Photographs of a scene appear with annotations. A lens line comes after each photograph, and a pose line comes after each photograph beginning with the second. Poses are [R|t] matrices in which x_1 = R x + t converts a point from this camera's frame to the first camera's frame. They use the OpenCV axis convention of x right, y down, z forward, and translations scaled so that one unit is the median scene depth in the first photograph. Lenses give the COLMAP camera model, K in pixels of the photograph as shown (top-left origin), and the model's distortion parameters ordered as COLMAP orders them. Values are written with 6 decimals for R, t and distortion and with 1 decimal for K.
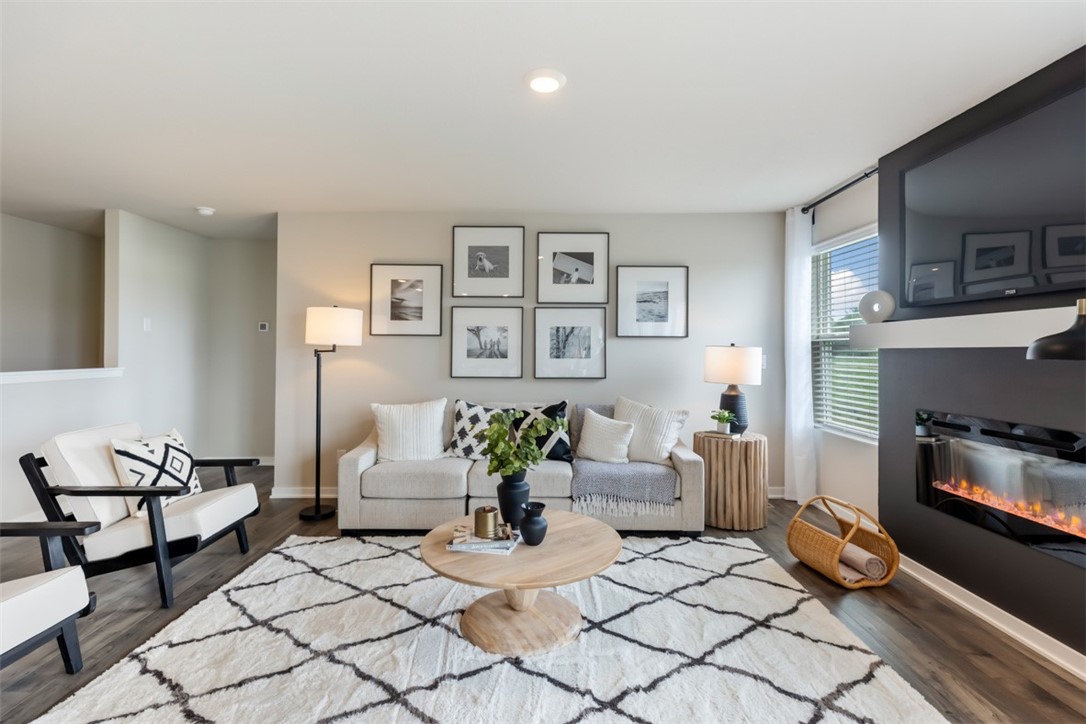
lens RADIAL K [[489.8, 0, 542.3], [0, 489.8, 356.0], [0, 0, 1]] dist [-0.001314, -0.000094]
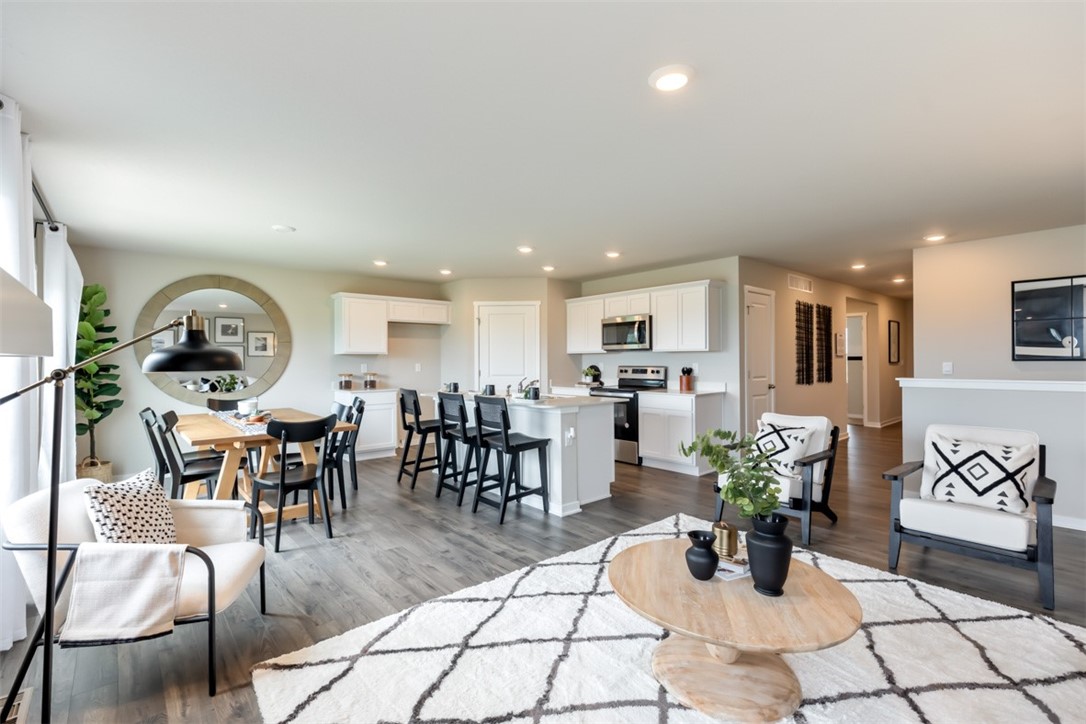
lens RADIAL K [[489.8, 0, 546.3], [0, 489.8, 364.2], [0, 0, 1]] dist [-0.001314, -0.000094]
pose [[-0.779364, -0.002325, -0.626567, 0.762767], [-0.003453, 0.999994, 0.000585, -0.009022], [0.626561, 0.002620, -0.779368, 1.498054]]
